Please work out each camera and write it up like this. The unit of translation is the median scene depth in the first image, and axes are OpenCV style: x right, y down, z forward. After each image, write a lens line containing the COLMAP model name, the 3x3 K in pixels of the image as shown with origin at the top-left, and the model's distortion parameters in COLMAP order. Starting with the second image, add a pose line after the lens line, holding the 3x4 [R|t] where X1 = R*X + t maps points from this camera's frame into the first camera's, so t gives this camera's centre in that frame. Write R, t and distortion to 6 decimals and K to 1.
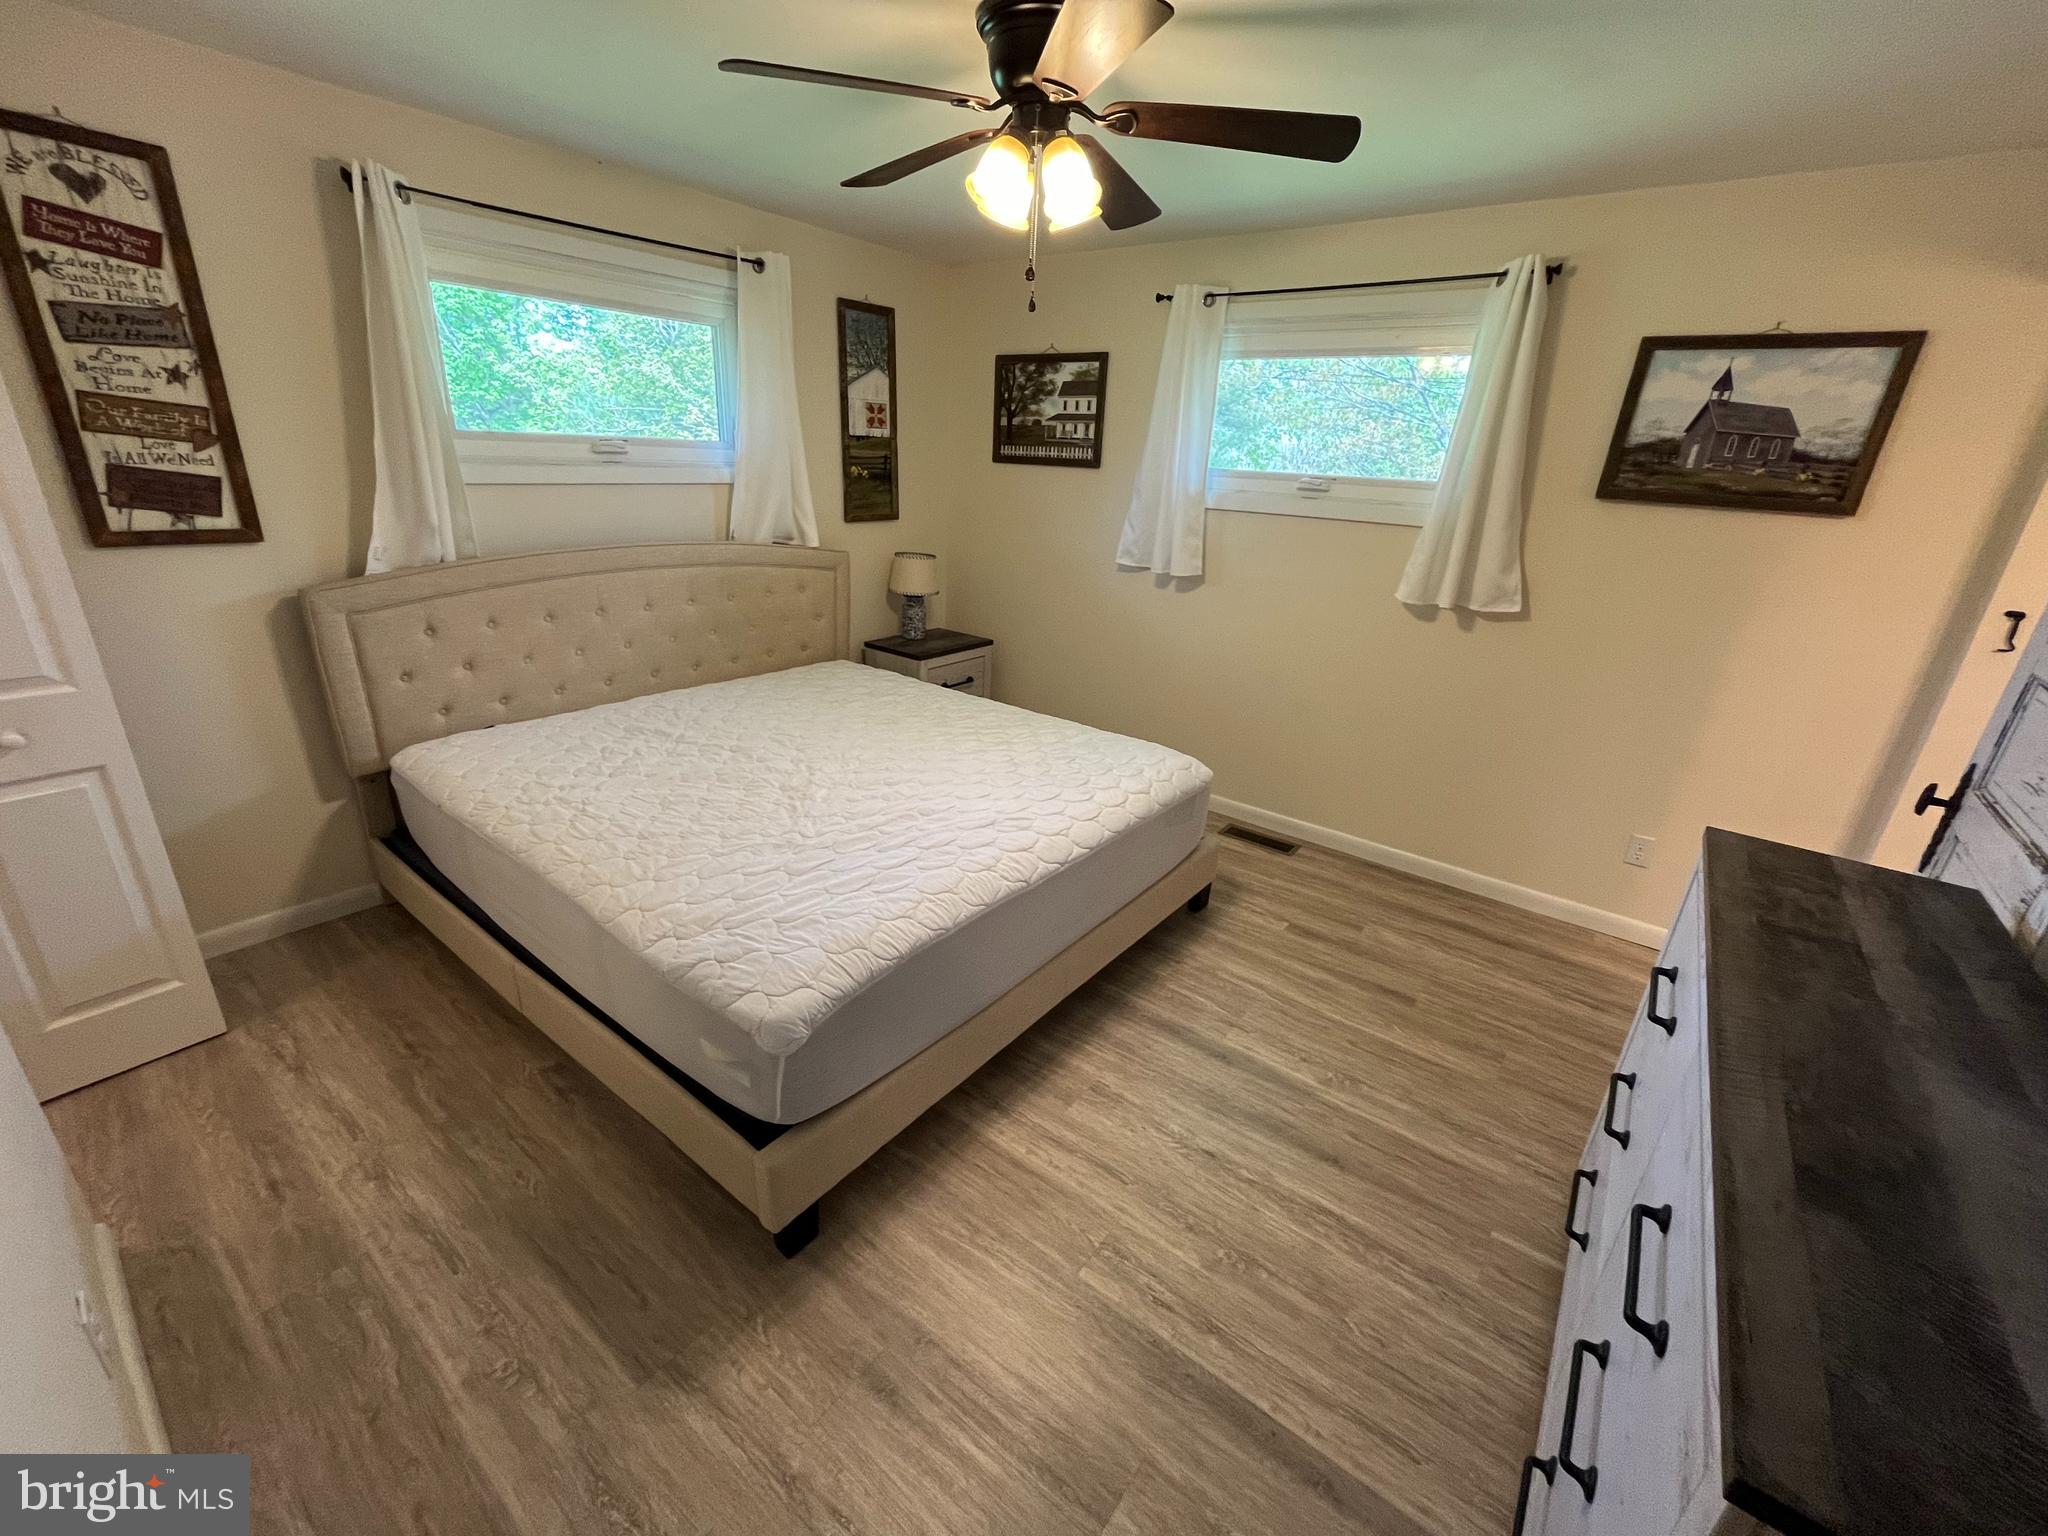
lens RADIAL K [[831.8, 0, 1016.3], [0, 831.8, 770.8], [0, 0, 1]] dist [-0.002603, -0.000191]
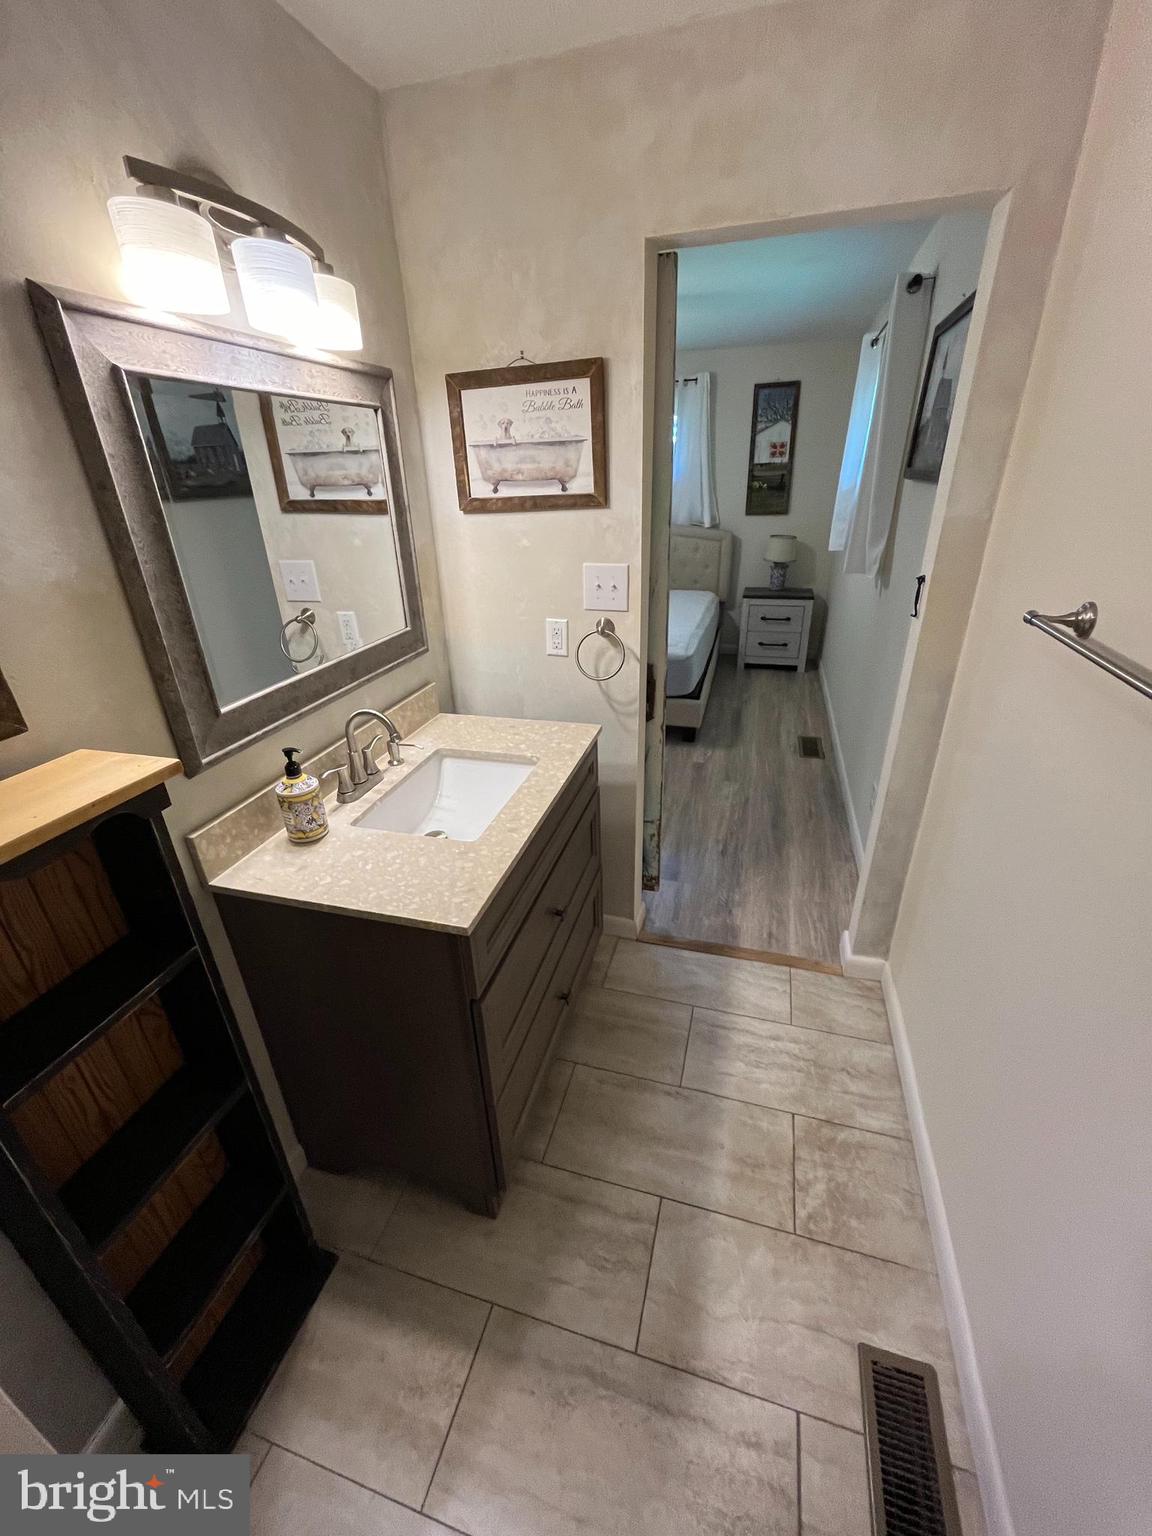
lens RADIAL K [[623.9, 0, 573.9], [0, 623.9, 764.6], [0, 0, 1]] dist [-0.002603, -0.000191]
pose [[0.360039, 0.339794, -0.868857, 1.023603], [-0.294040, 0.925177, 0.239975, -0.022025], [0.885388, 0.169078, 0.433013, 0.206727]]
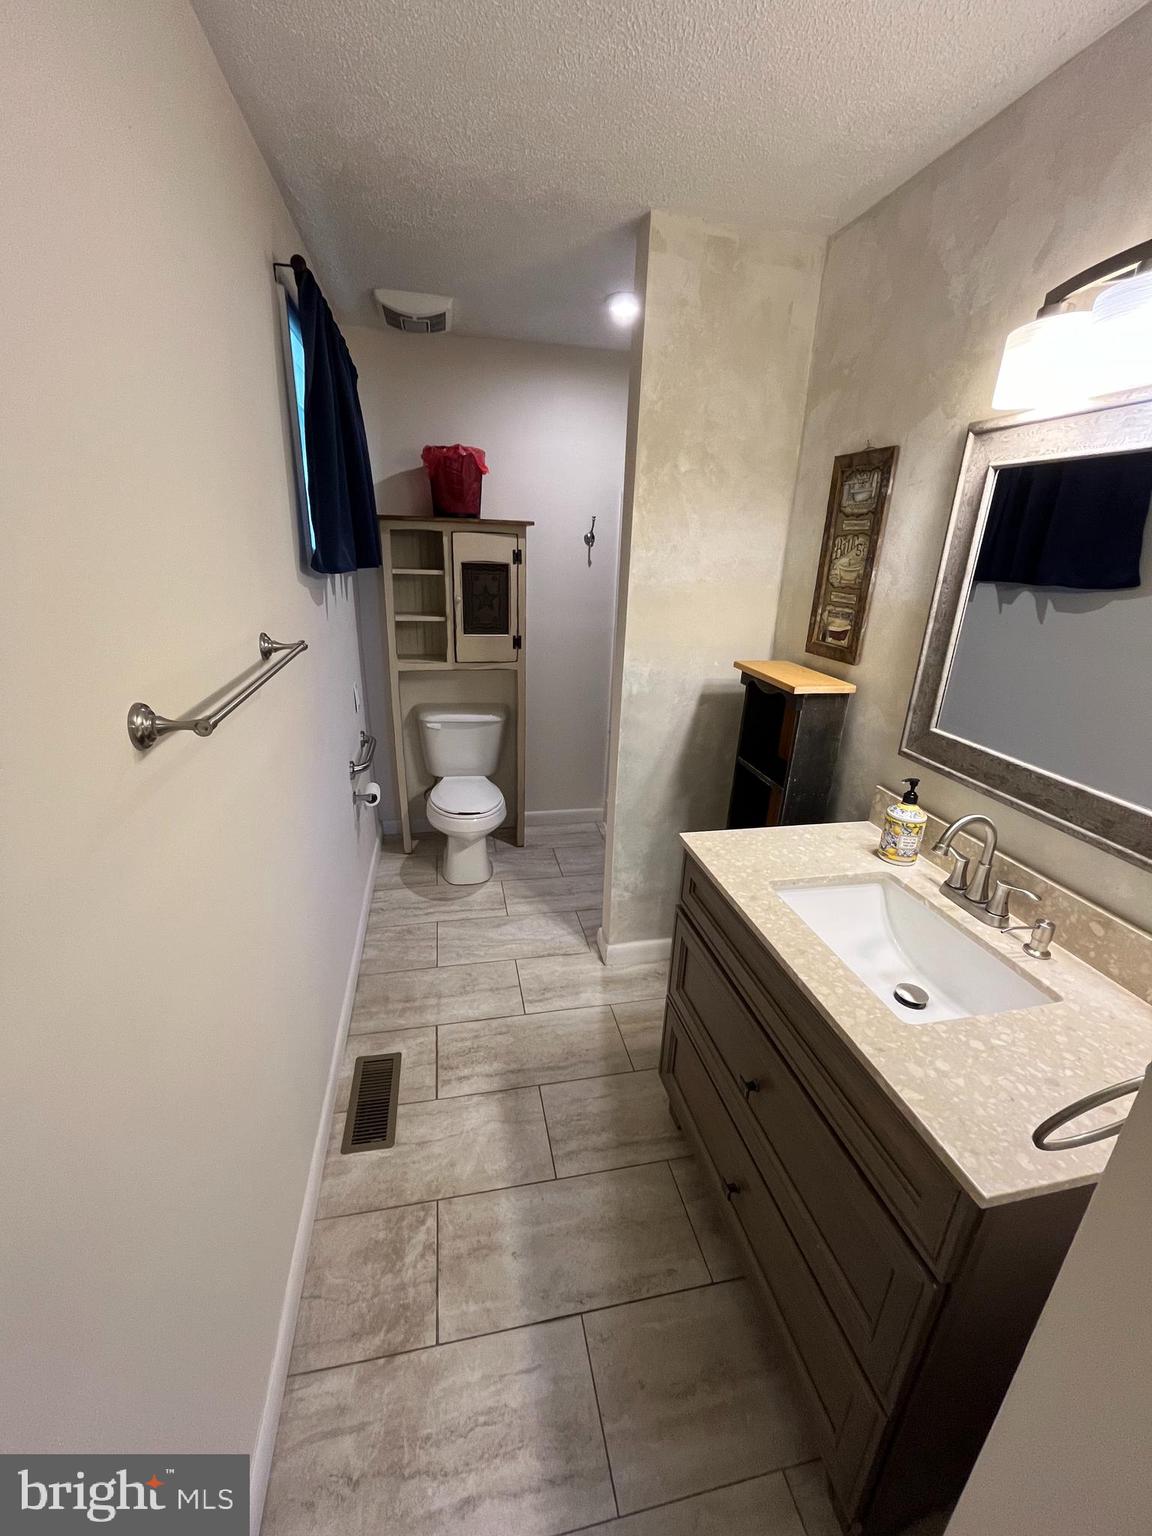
lens RADIAL K [[623.9, 0, 575.7], [0, 623.9, 768.9], [0, 0, 1]] dist [-0.002603, -0.000191]
pose [[-0.760418, -0.293973, 0.579089, 0.624657], [0.166305, 0.773807, 0.611200, -0.167869], [-0.627779, 0.561073, -0.539527, 0.531943]]
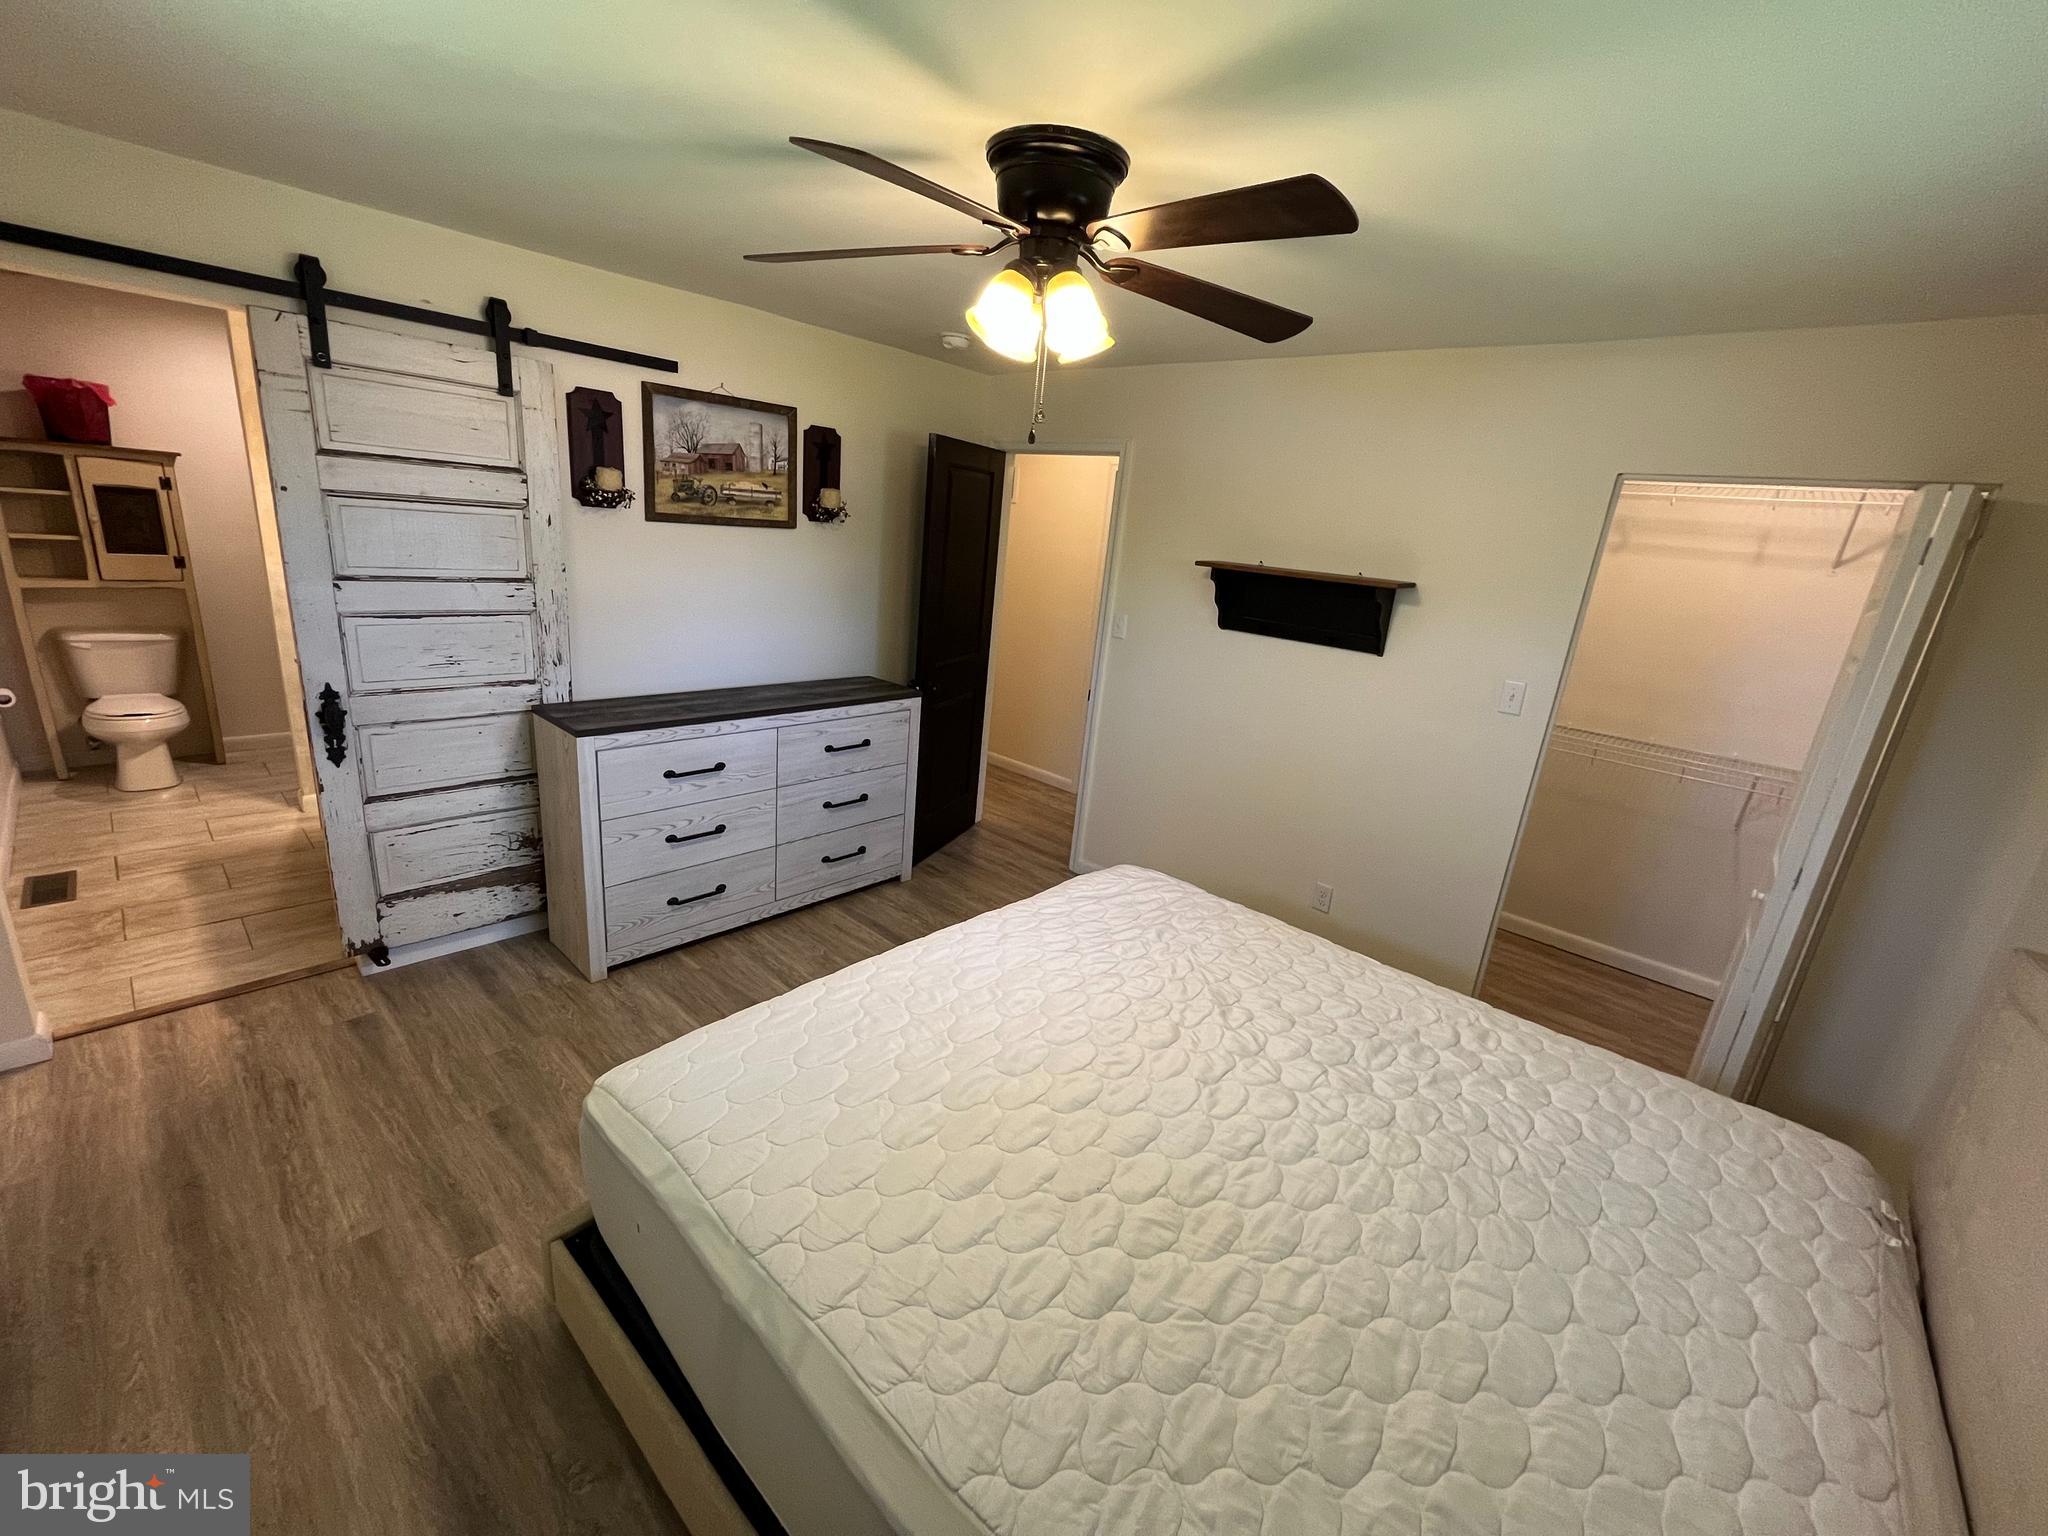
lens RADIAL K [[831.8, 0, 1010.3], [0, 831.8, 768.4], [0, 0, 1]] dist [-0.002603, -0.000191]
pose [[-0.985590, -0.162865, 0.045685, -0.024645], [-0.100952, 0.783064, 0.613693, -0.408802], [-0.135723, 0.600238, -0.788222, 0.965963]]
